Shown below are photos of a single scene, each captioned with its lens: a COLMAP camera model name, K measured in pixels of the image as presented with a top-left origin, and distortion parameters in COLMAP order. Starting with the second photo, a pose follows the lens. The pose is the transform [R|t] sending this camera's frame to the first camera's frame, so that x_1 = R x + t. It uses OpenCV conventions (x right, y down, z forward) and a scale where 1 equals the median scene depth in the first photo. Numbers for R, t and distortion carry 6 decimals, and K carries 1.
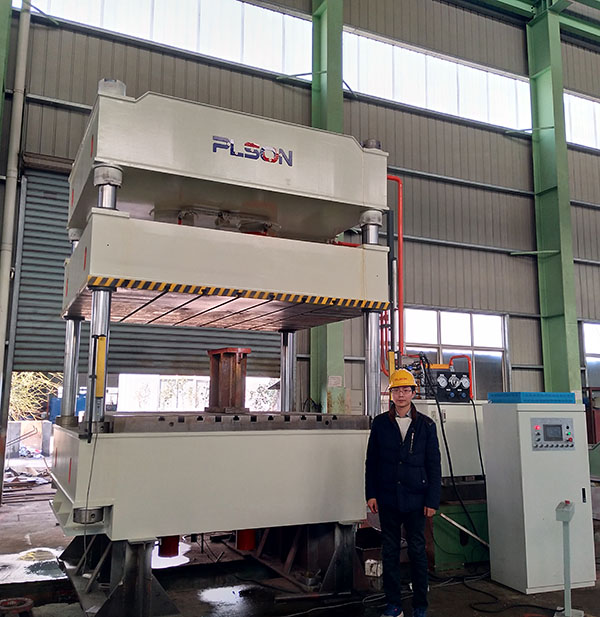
lens RADIAL K [[636.4, 0, 300.0], [0, 636.4, 308.5], [0, 0, 1]] dist [0.088074, -0.091769]
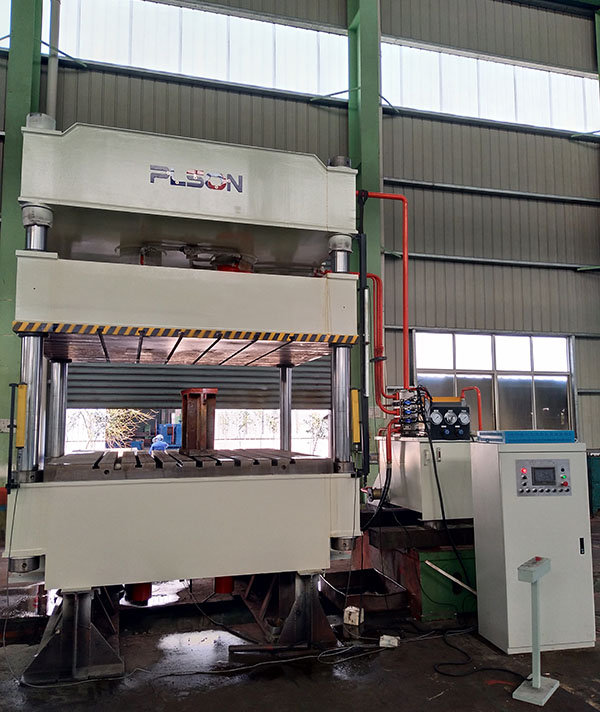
lens RADIAL K [[616.8, 0, 305.7], [0, 616.8, 368.4], [0, 0, 1]] dist [0.084512, -0.085914]
pose [[0.986817, -0.026377, -0.159676, 0.205525], [0.035183, 0.997997, 0.052575, -0.011691], [0.157970, -0.057500, 0.985768, 0.107458]]
